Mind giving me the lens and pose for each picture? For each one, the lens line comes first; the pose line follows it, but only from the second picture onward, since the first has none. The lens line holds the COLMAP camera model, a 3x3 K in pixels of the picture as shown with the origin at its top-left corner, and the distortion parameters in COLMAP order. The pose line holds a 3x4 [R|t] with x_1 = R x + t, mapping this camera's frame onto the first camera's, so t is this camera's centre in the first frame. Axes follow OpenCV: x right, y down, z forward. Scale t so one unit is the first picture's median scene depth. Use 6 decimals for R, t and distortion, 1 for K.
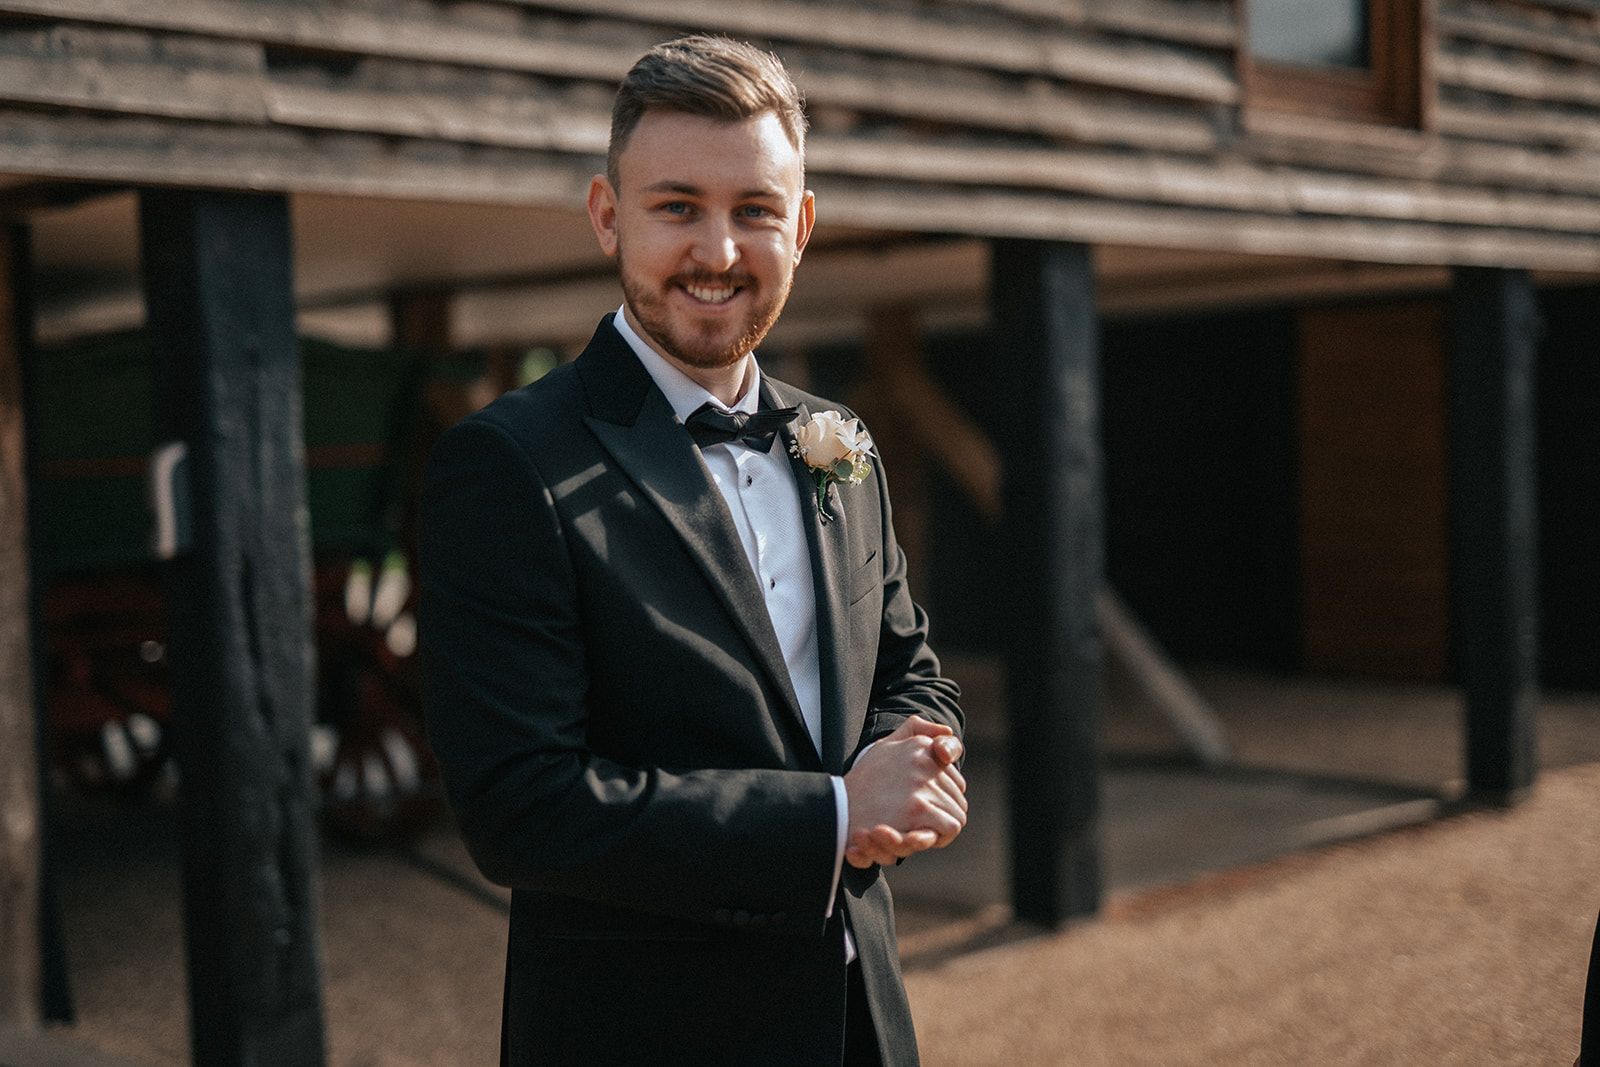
lens RADIAL K [[2031.7, 0, 800.0], [0, 2031.7, 533.5], [0, 0, 1]] dist [0.208586, -0.657237]
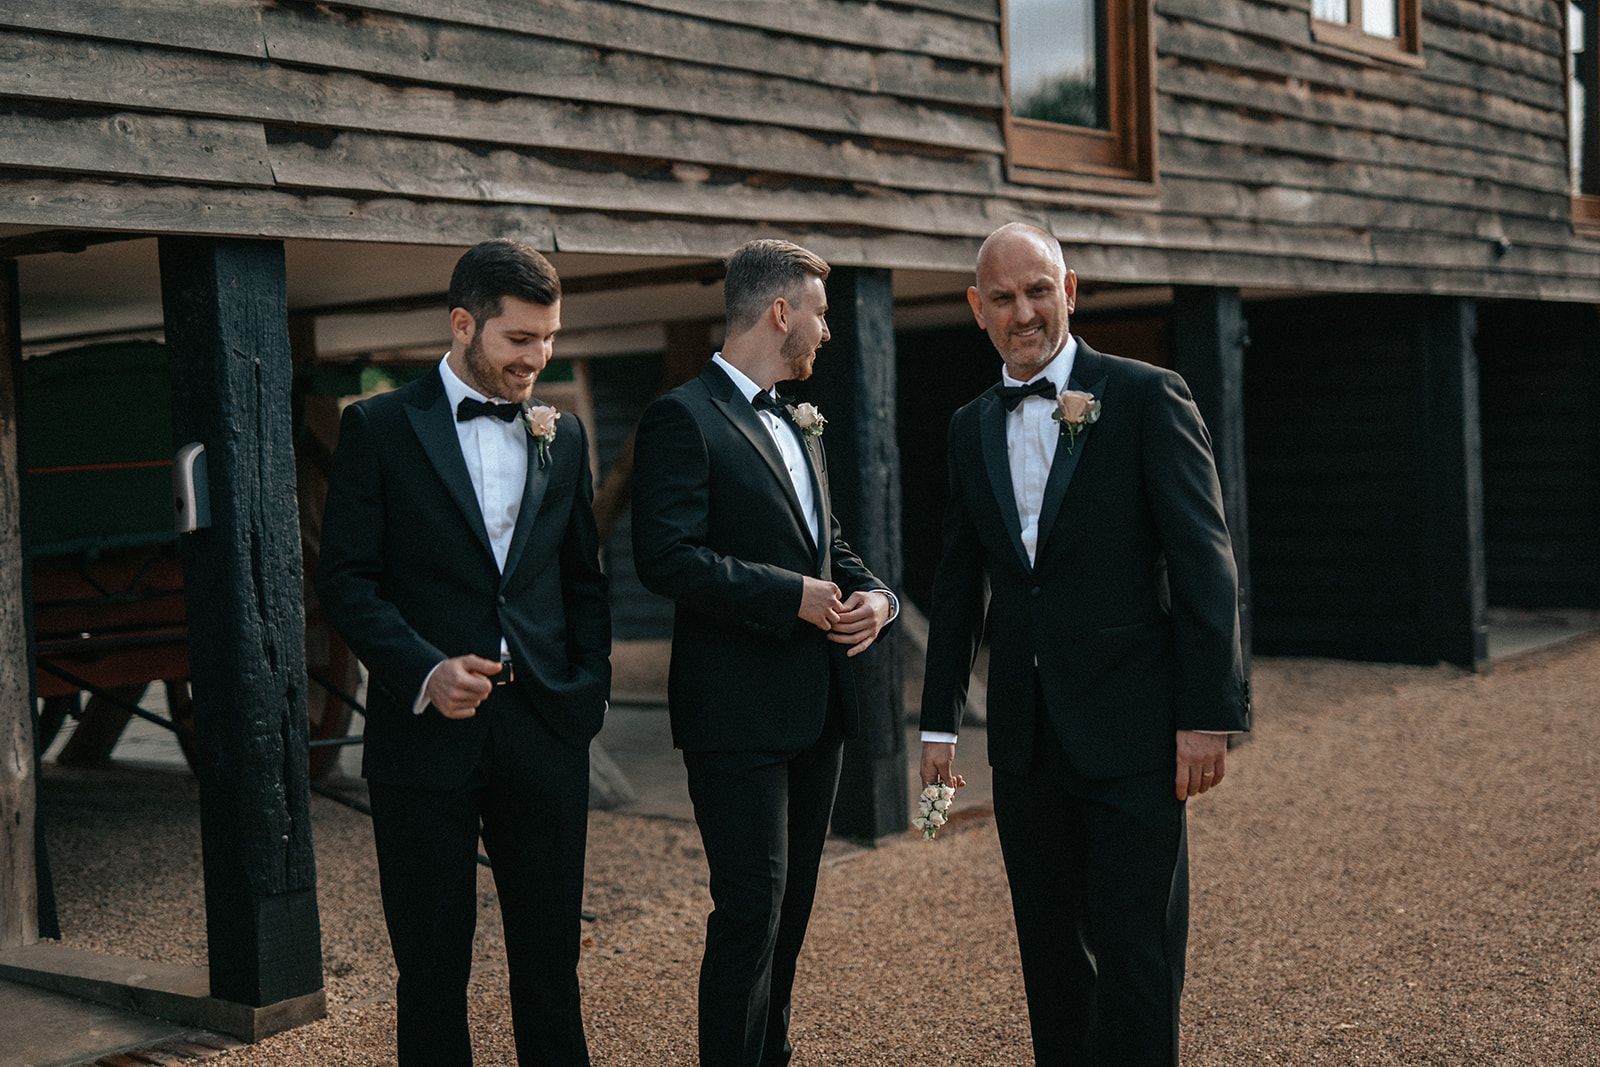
lens RADIAL K [[1907.0, 0, 800.0], [0, 1907.0, 533.5], [0, 0, 1]] dist [-0.004850, -0.008157]
pose [[0.993450, -0.019136, 0.112654, -0.047894], [0.019181, 0.999816, 0.000683, 0.012011], [-0.112646, 0.001482, 0.993634, -0.126771]]
